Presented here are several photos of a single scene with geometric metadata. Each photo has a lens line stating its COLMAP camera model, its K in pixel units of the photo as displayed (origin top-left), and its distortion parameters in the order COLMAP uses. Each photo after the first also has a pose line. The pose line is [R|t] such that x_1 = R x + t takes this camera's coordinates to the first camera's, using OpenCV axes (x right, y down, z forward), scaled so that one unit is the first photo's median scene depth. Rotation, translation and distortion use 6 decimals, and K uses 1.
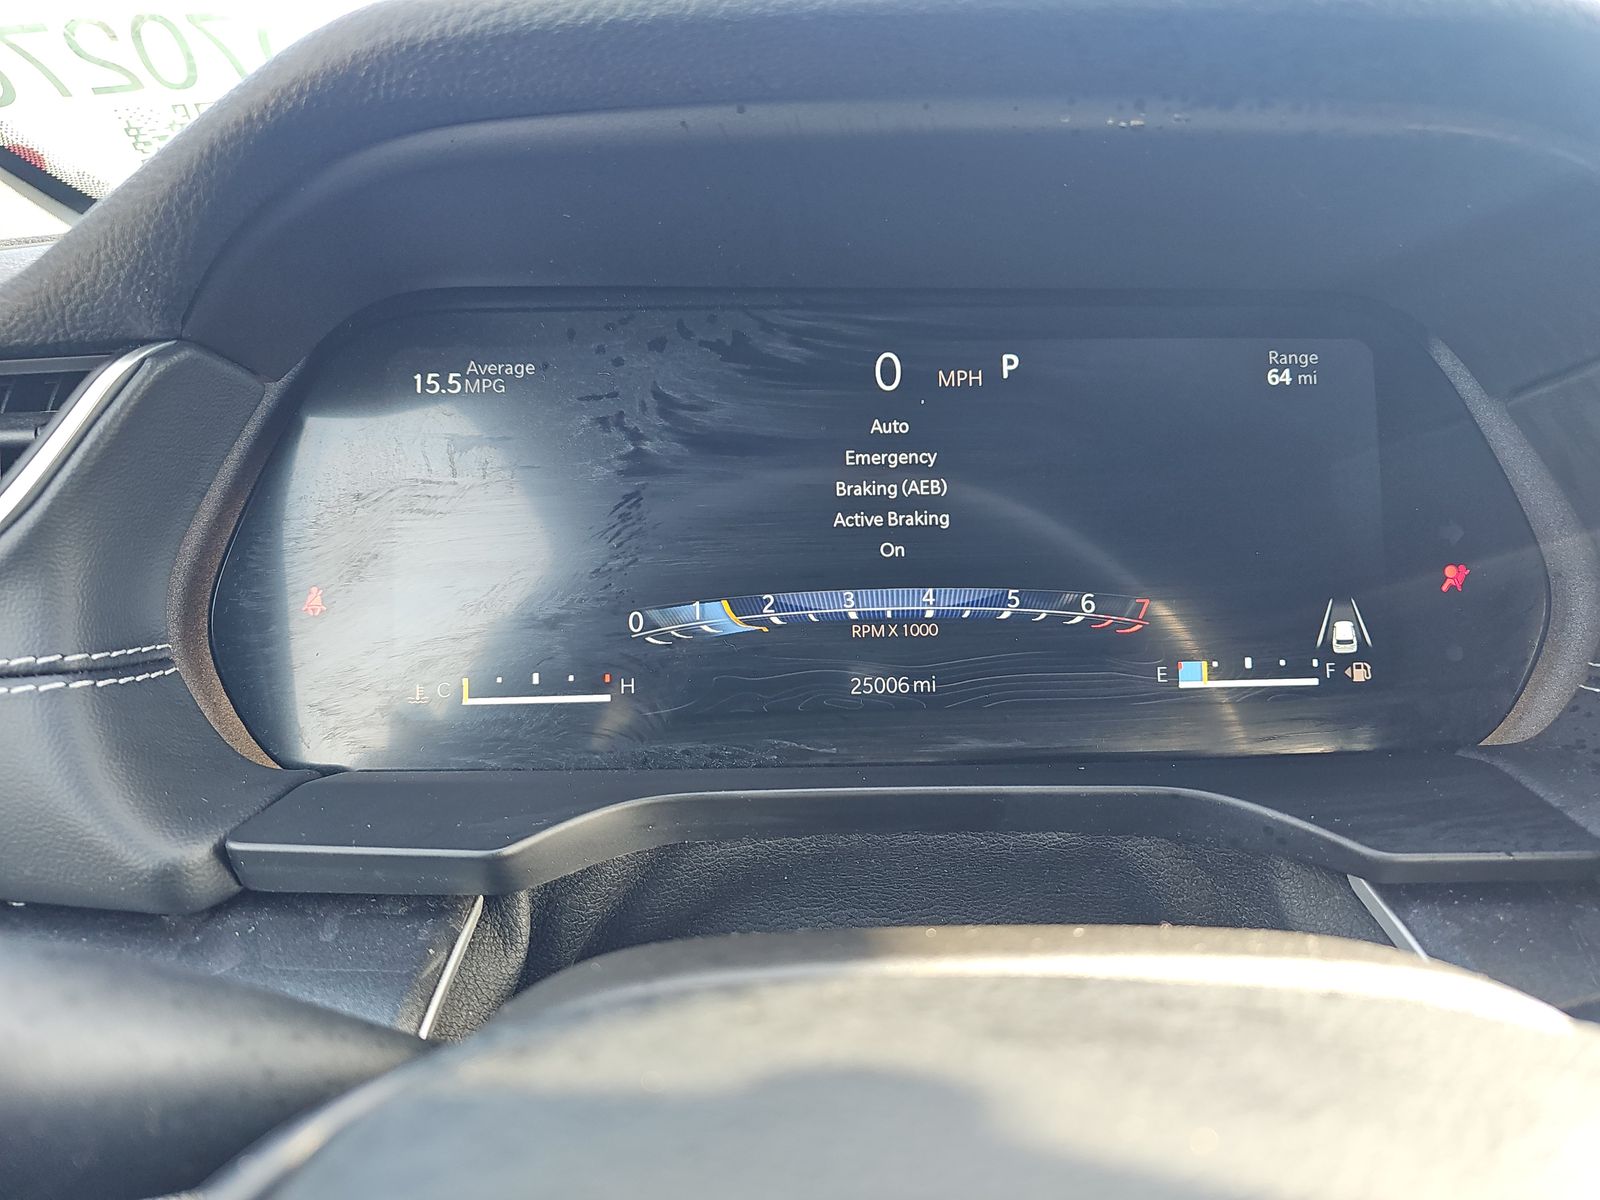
lens RADIAL K [[1092.1, 0, 799.6], [0, 1092.1, 602.4], [0, 0, 1]] dist [0.035912, -0.000749]
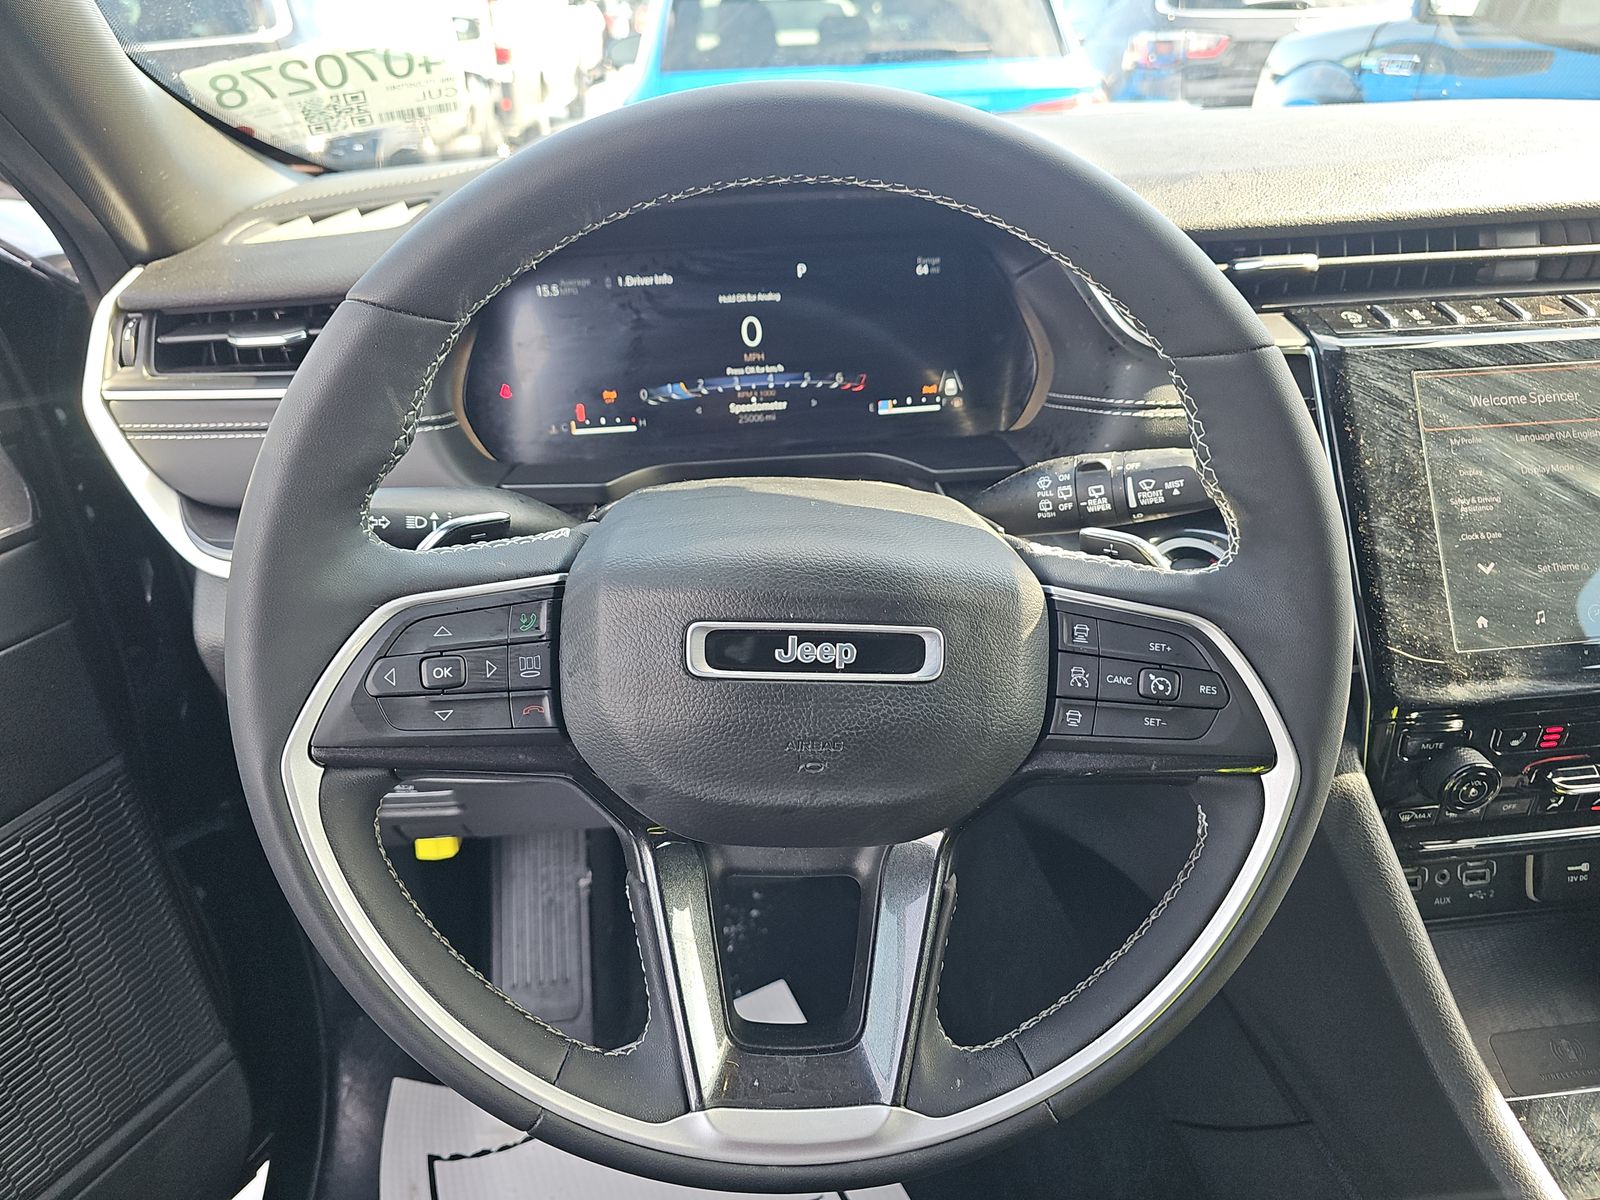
lens RADIAL K [[1092.1, 0, 797.7], [0, 1092.1, 597.9], [0, 0, 1]] dist [0.035912, -0.000749]
pose [[0.997415, -0.054586, 0.046730, 0.042736], [0.043975, 0.978019, 0.203825, -0.019355], [-0.056829, -0.201244, 0.977891, -1.353024]]
